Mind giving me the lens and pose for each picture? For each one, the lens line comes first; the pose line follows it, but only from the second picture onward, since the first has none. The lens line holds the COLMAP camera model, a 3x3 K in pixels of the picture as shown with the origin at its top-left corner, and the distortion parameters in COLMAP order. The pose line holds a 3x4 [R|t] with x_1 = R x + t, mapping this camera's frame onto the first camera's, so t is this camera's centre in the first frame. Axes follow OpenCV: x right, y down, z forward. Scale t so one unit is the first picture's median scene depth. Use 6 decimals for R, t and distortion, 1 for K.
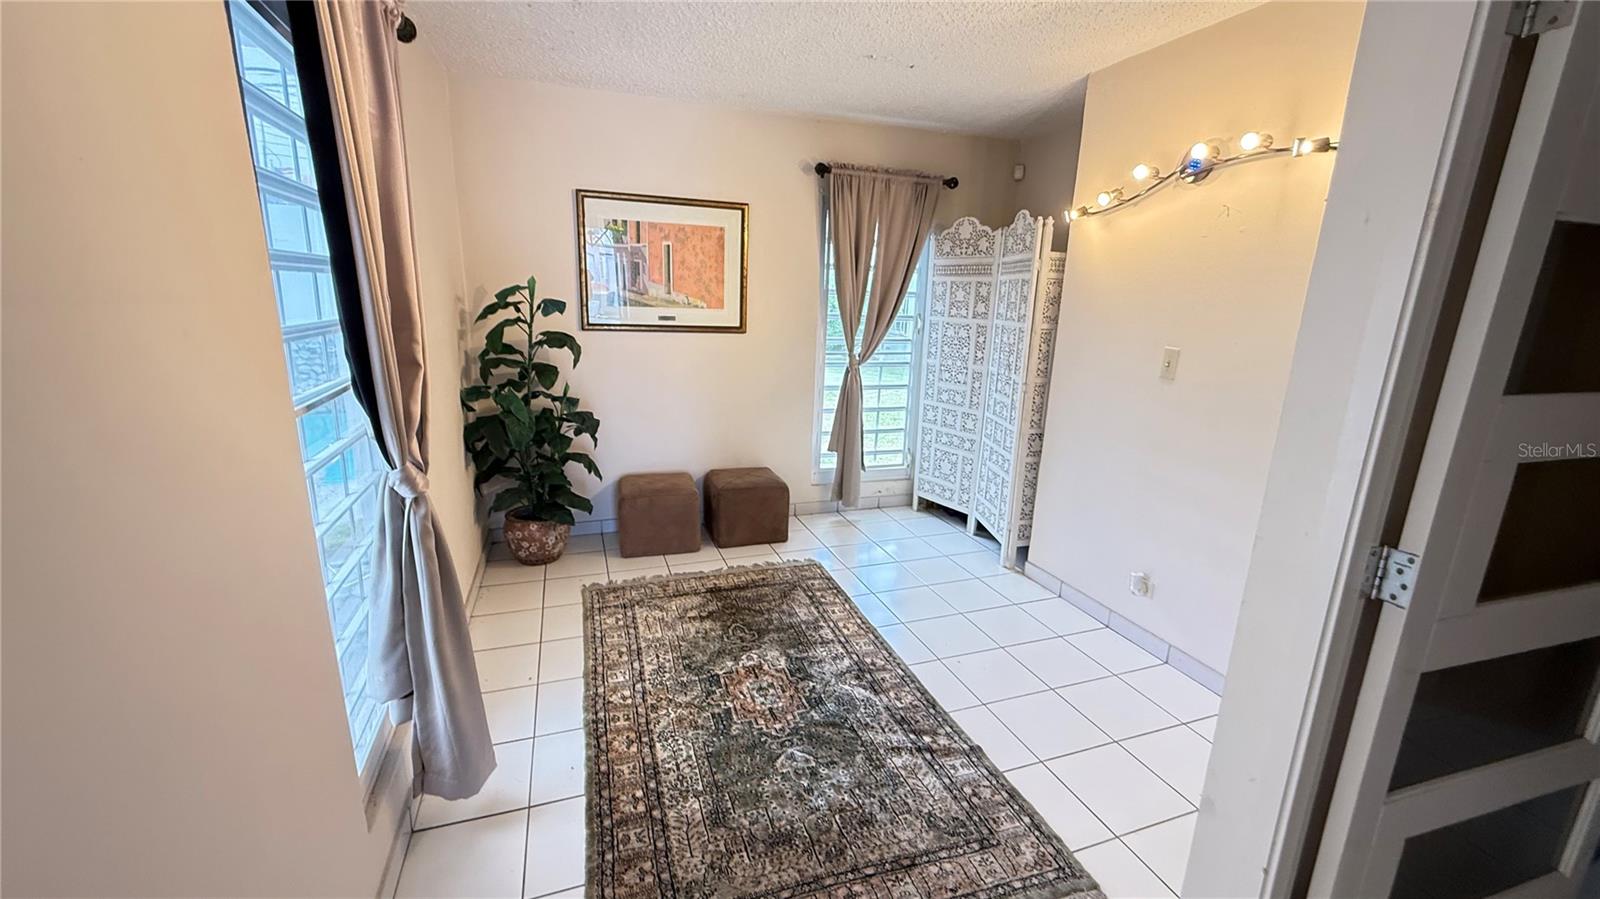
lens RADIAL K [[638.3, 0, 801.7], [0, 638.3, 450.2], [0, 0, 1]] dist [0.003643, -0.002301]
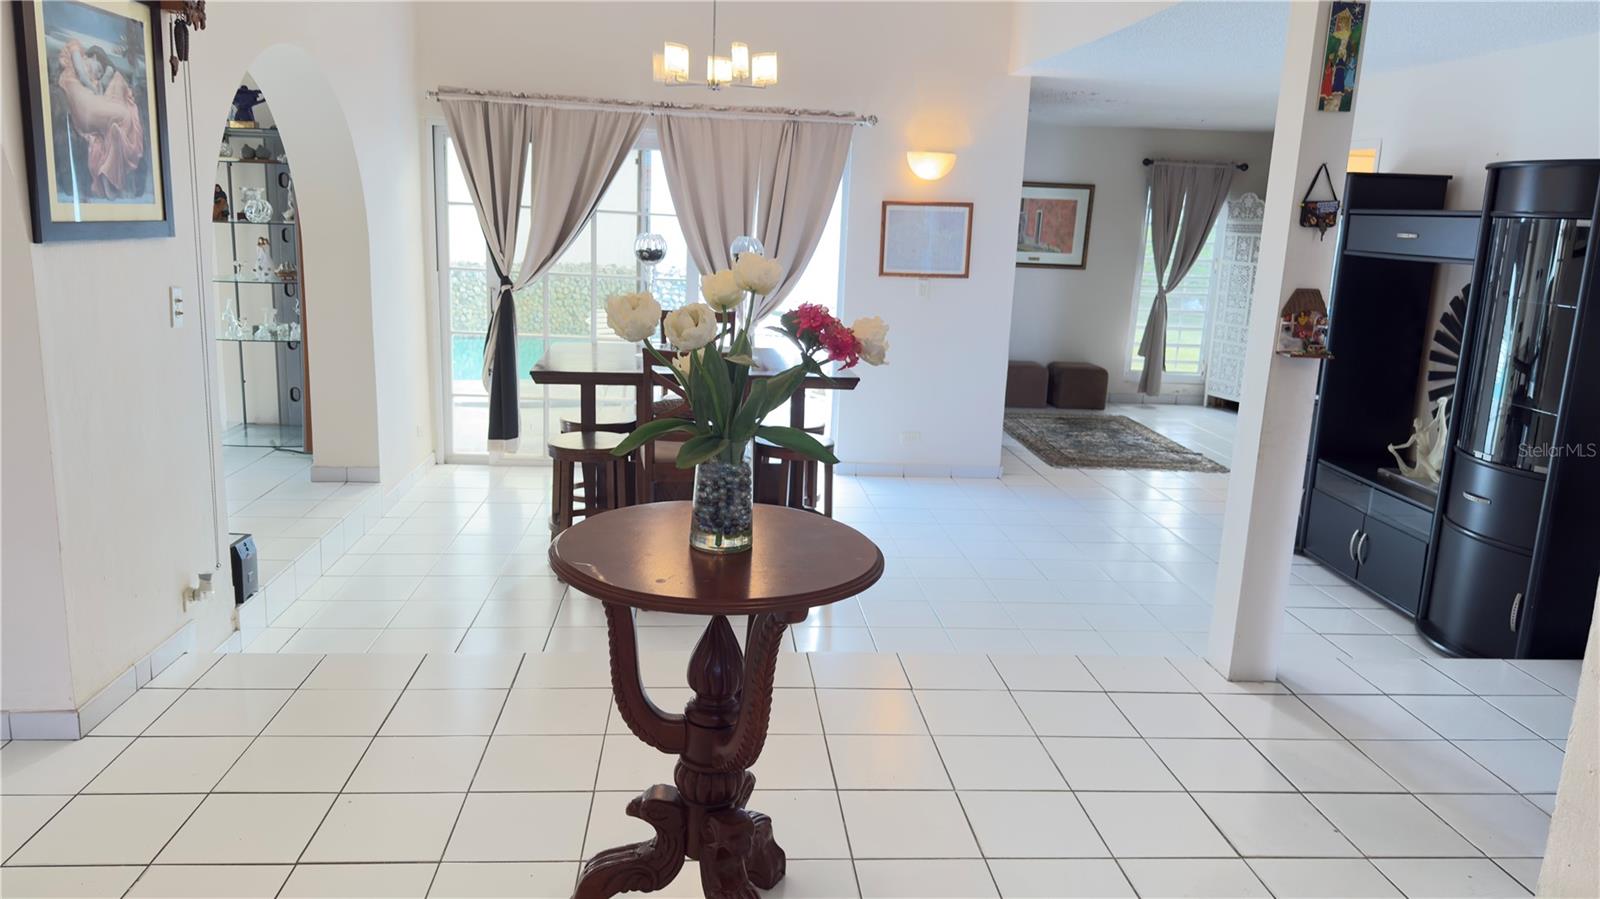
lens RADIAL K [[1136.0, 0, 756.0], [0, 1136.0, 447.6], [0, 0, 1]] dist [0.045538, -0.010361]
pose [[0.959423, 0.065223, -0.274323, -0.064359], [-0.077761, 0.996355, -0.035070, 0.372756], [0.271035, 0.054978, 0.960998, -1.693523]]
